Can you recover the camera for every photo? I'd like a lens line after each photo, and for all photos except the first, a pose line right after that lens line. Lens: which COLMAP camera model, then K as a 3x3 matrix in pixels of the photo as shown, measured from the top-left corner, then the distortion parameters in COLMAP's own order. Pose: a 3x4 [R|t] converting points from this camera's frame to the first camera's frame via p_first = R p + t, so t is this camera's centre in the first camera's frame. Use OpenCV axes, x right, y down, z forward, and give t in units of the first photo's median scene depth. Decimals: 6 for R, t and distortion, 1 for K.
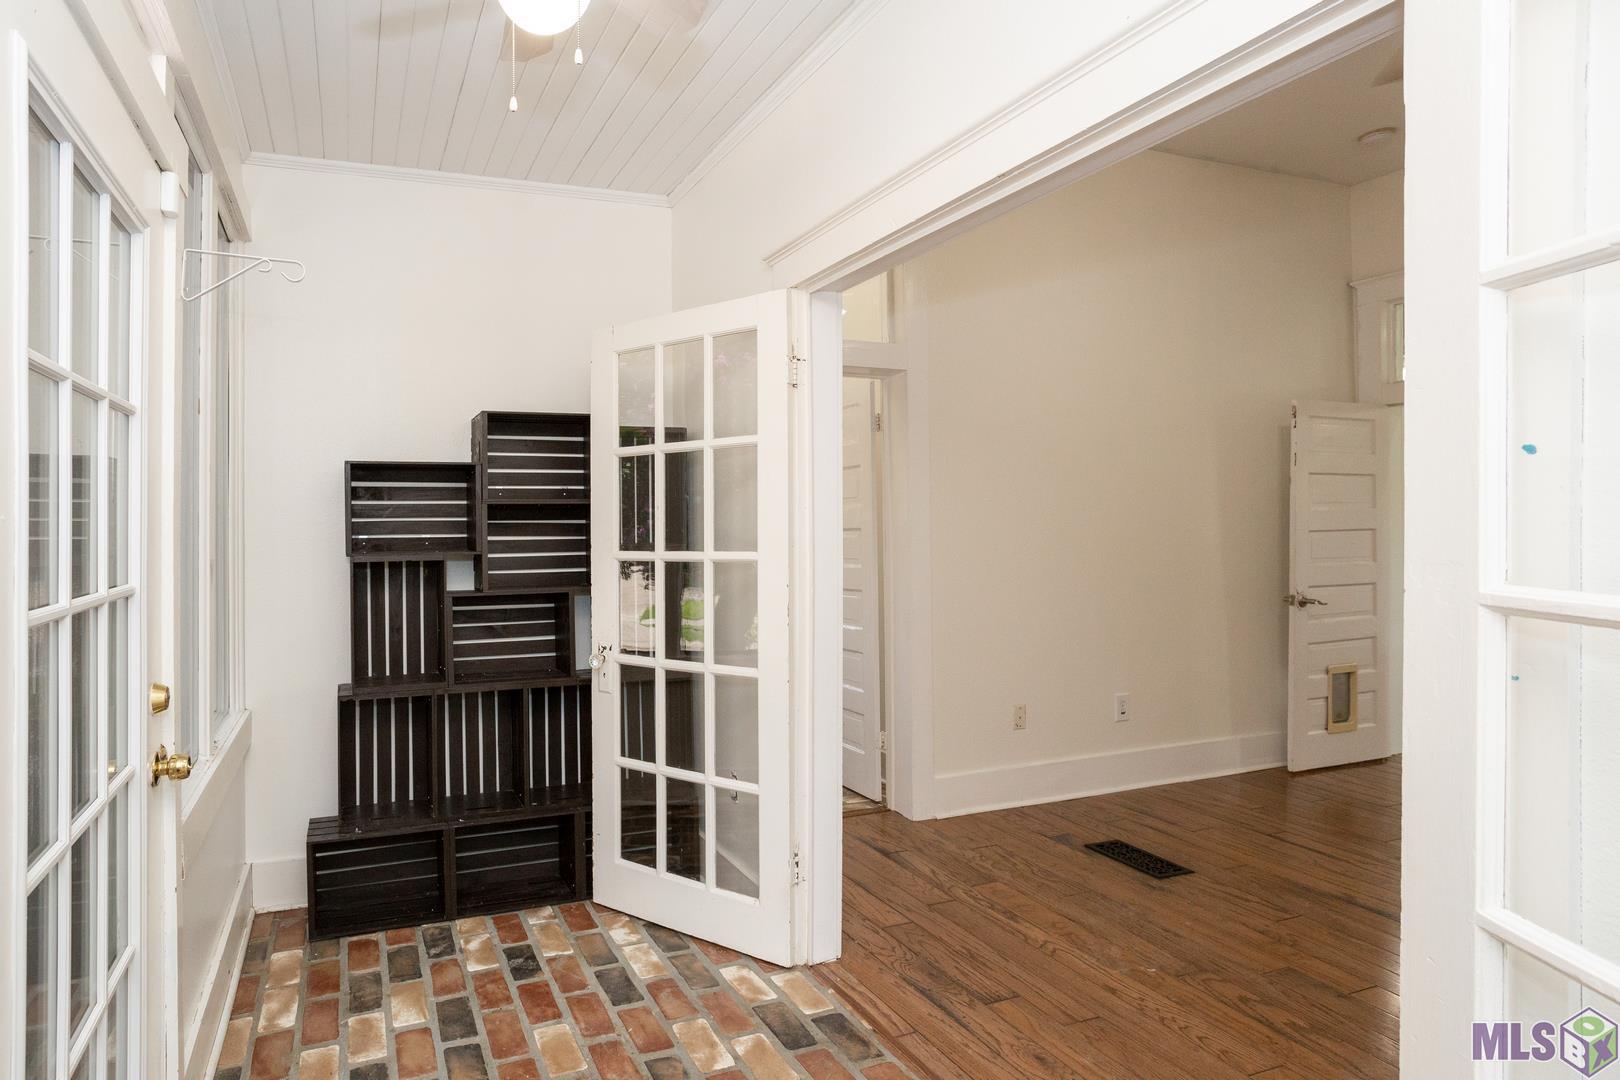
lens RADIAL K [[799.4, 0, 808.1], [0, 799.4, 529.8], [0, 0, 1]] dist [-0.003406, 0.000133]
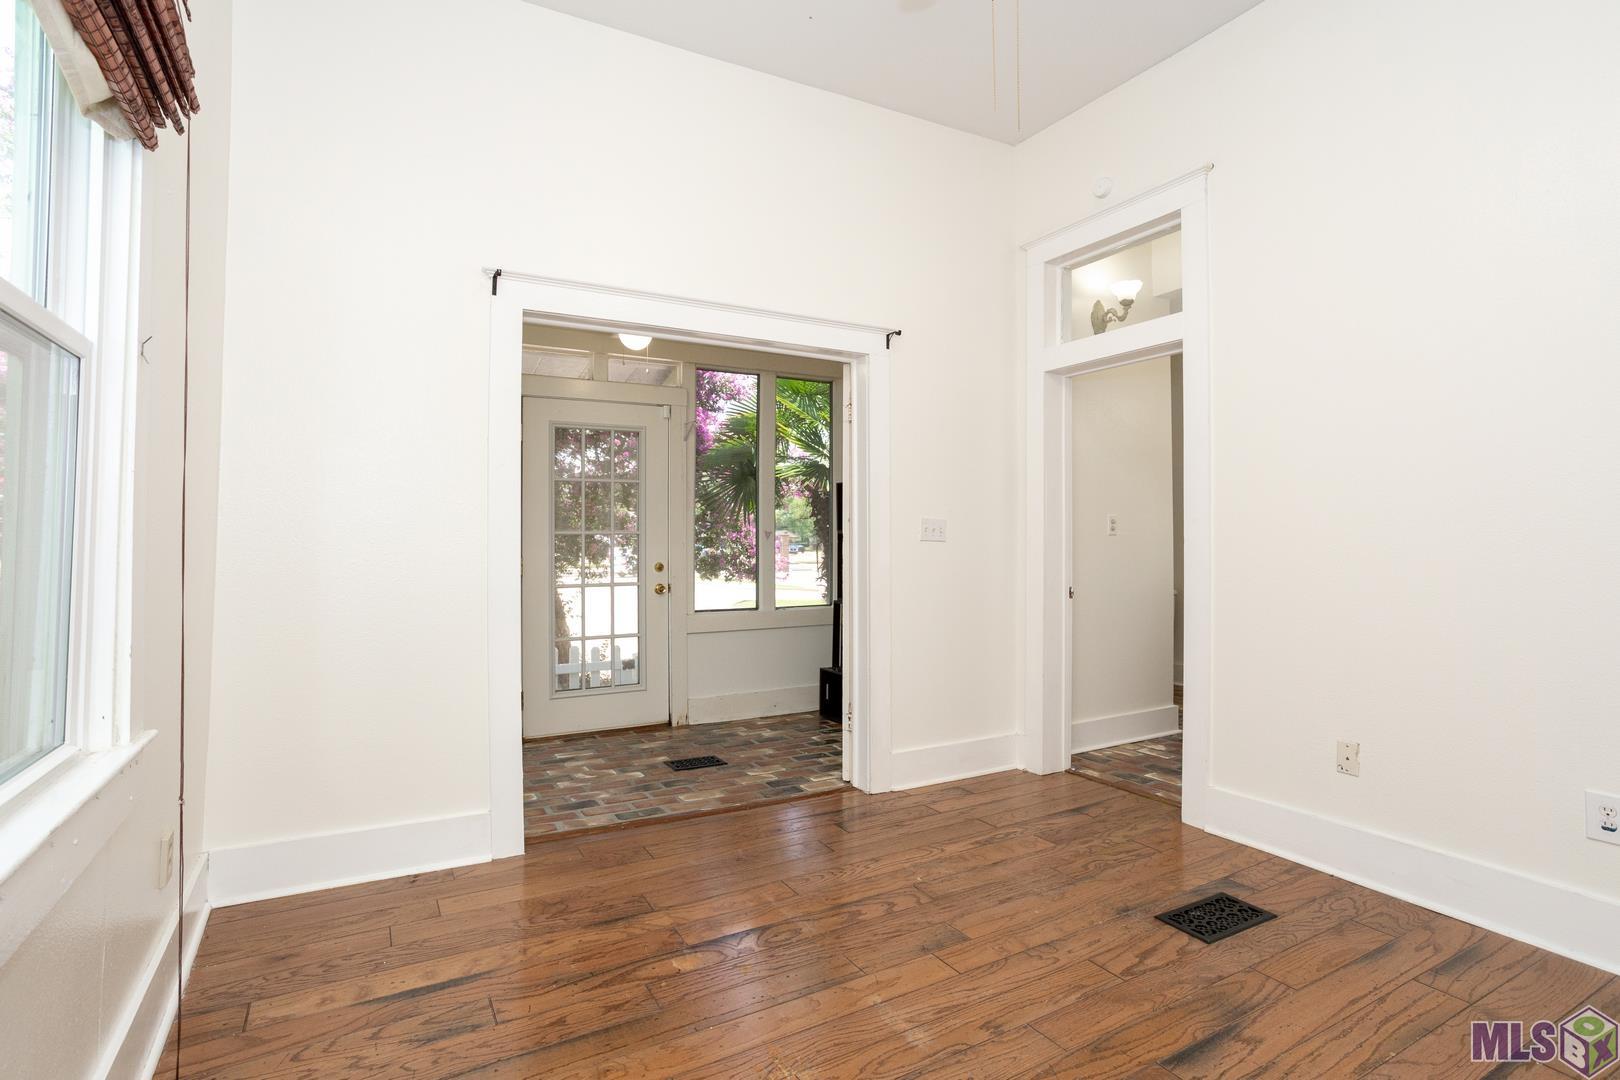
lens RADIAL K [[799.4, 0, 808.1], [0, 799.4, 529.8], [0, 0, 1]] dist [-0.003406, 0.000133]
pose [[0.174645, -0.001489, -0.984630, 1.355793], [0.000456, 0.999999, -0.001431, 0.018425], [0.984631, -0.000199, 0.174645, 0.526295]]
